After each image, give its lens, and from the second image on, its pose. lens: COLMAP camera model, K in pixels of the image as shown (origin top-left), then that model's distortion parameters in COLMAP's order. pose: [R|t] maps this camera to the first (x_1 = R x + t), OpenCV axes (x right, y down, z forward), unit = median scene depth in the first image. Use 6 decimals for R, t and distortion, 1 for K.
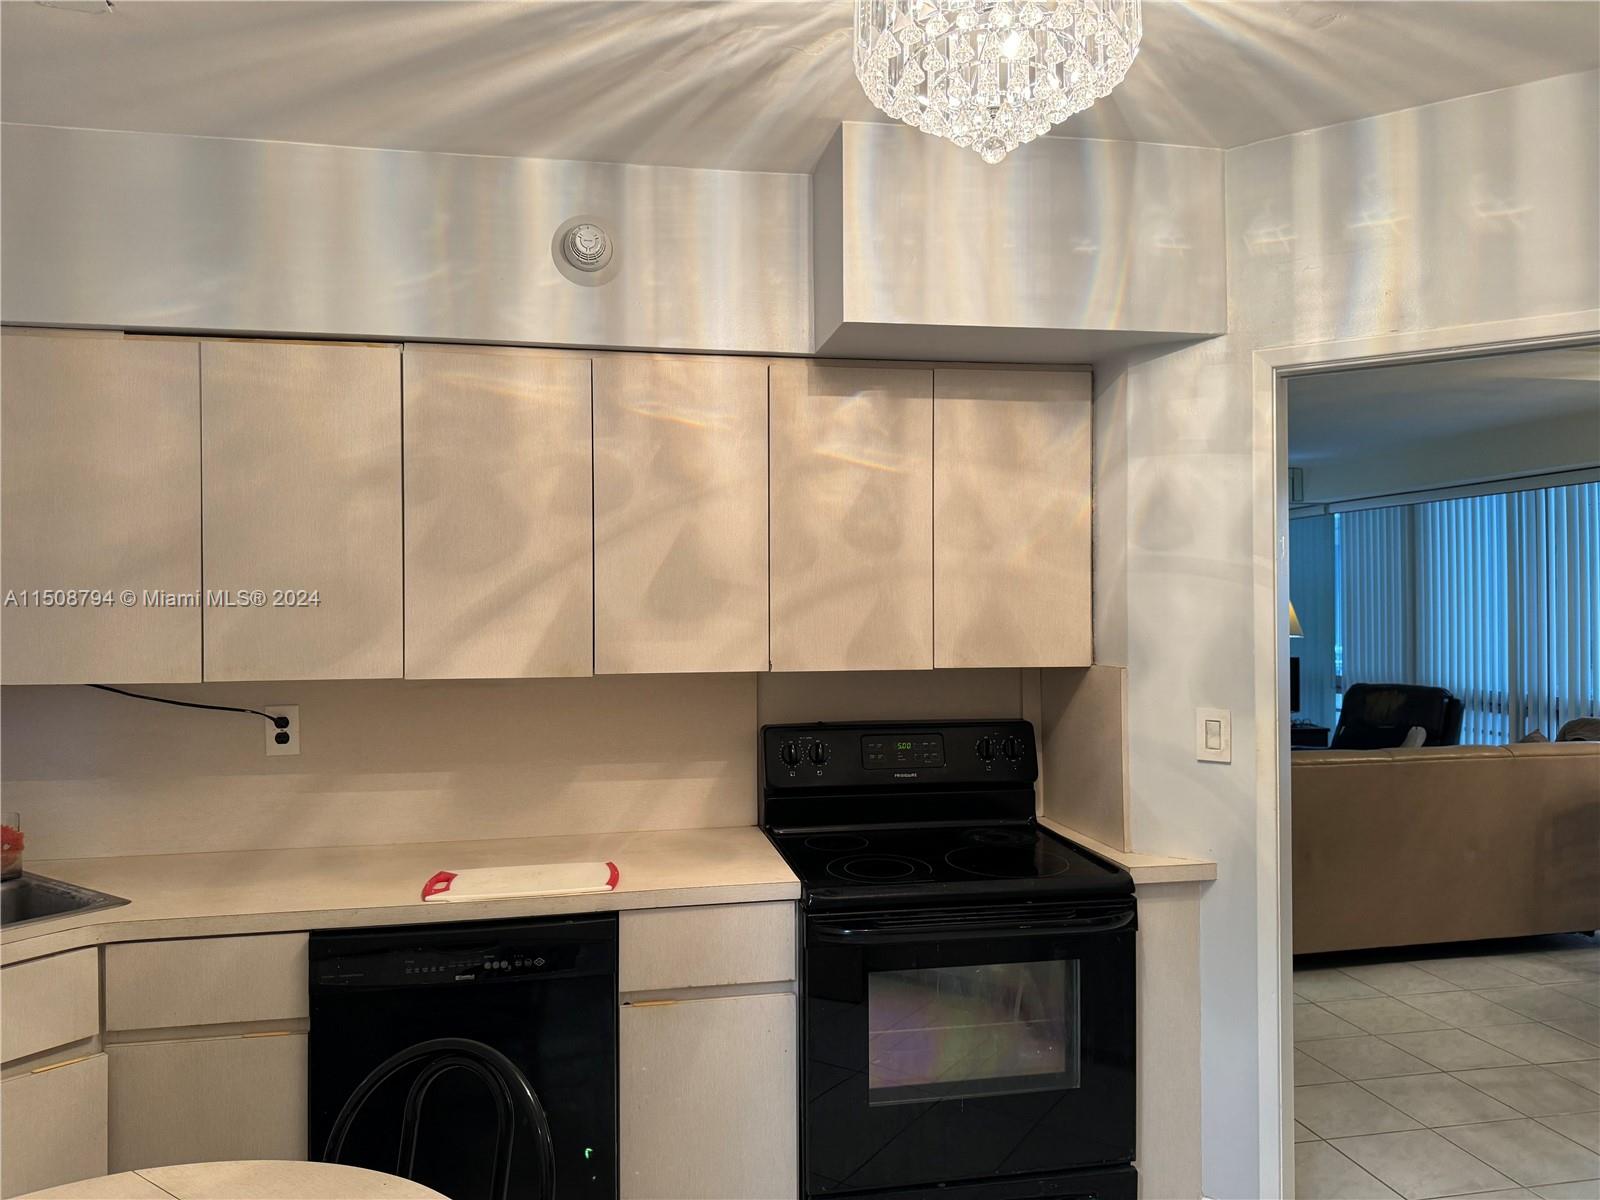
lens RADIAL K [[1135.4, 0, 801.1], [0, 1135.4, 601.0], [0, 0, 1]] dist [0.023821, -0.024771]
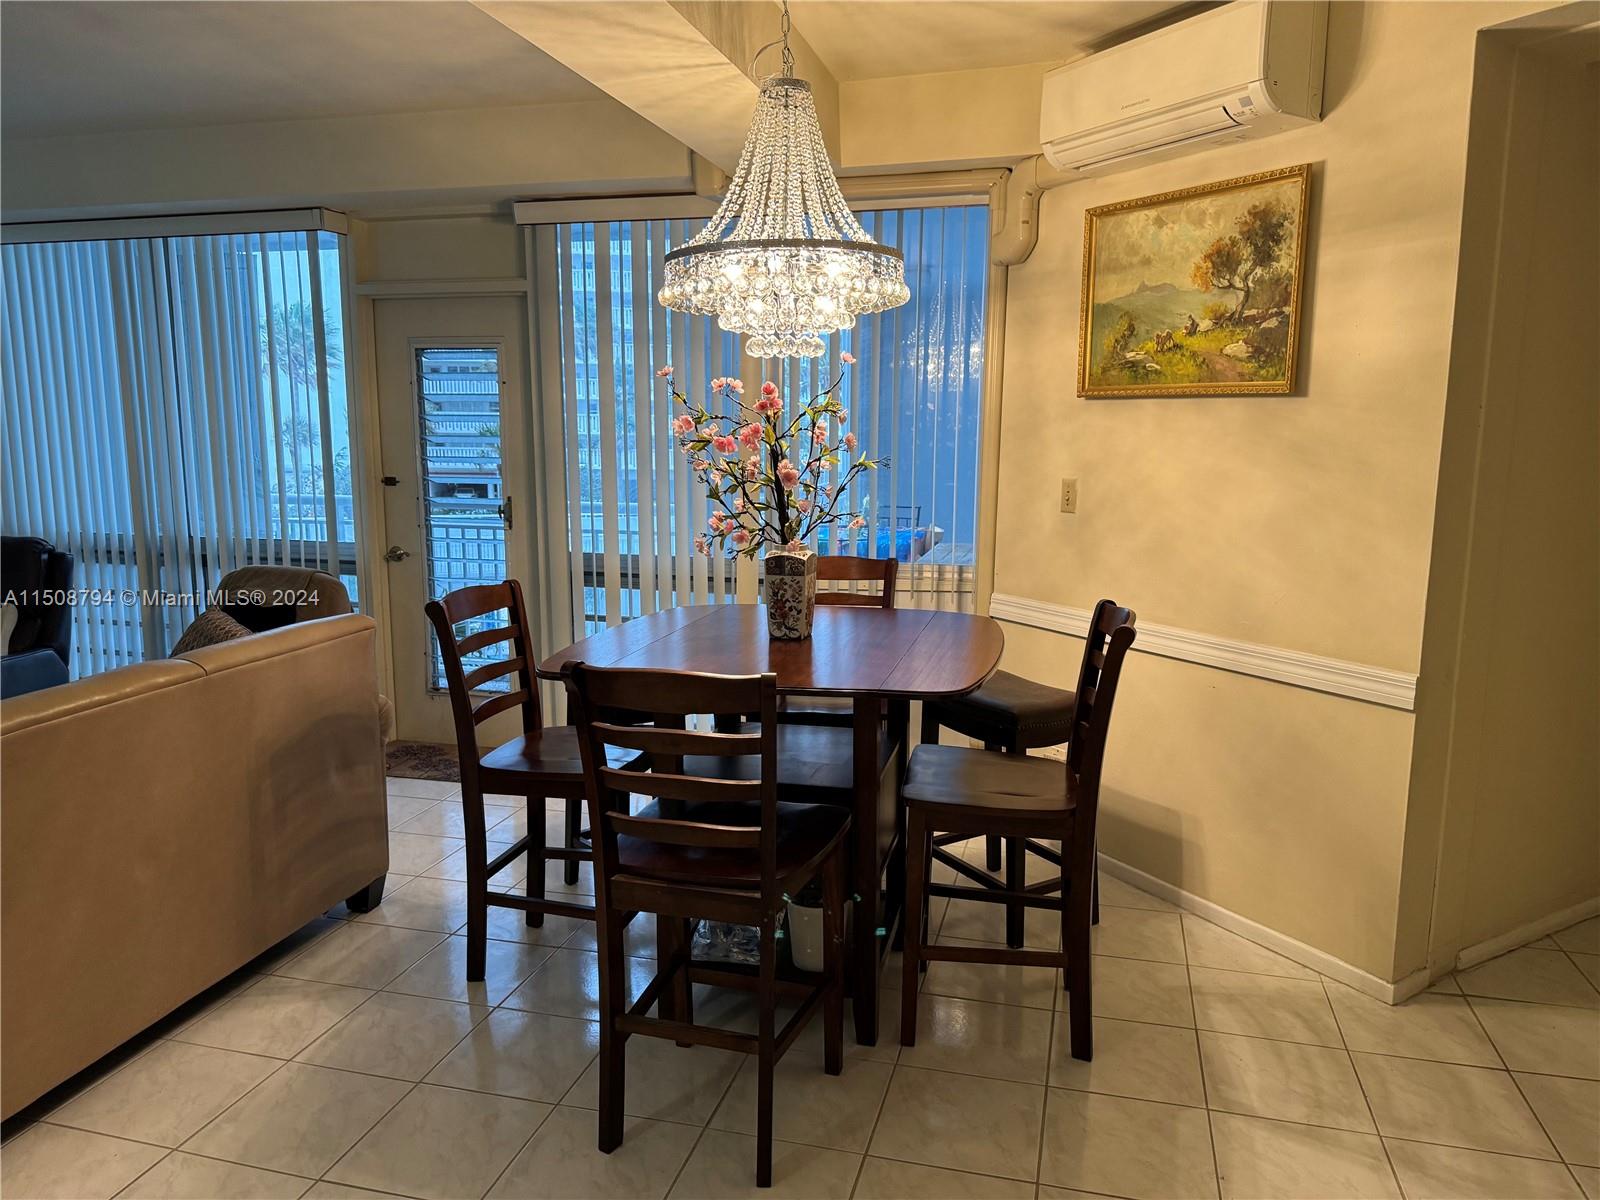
lens RADIAL K [[1135.4, 0, 800.8], [0, 1135.4, 601.6], [0, 0, 1]] dist [0.023821, -0.024771]
pose [[0.439388, -0.138923, 0.887490, 0.178625], [-0.003280, 0.987714, 0.156236, 0.009509], [-0.898292, -0.071559, 0.433534, 0.339162]]
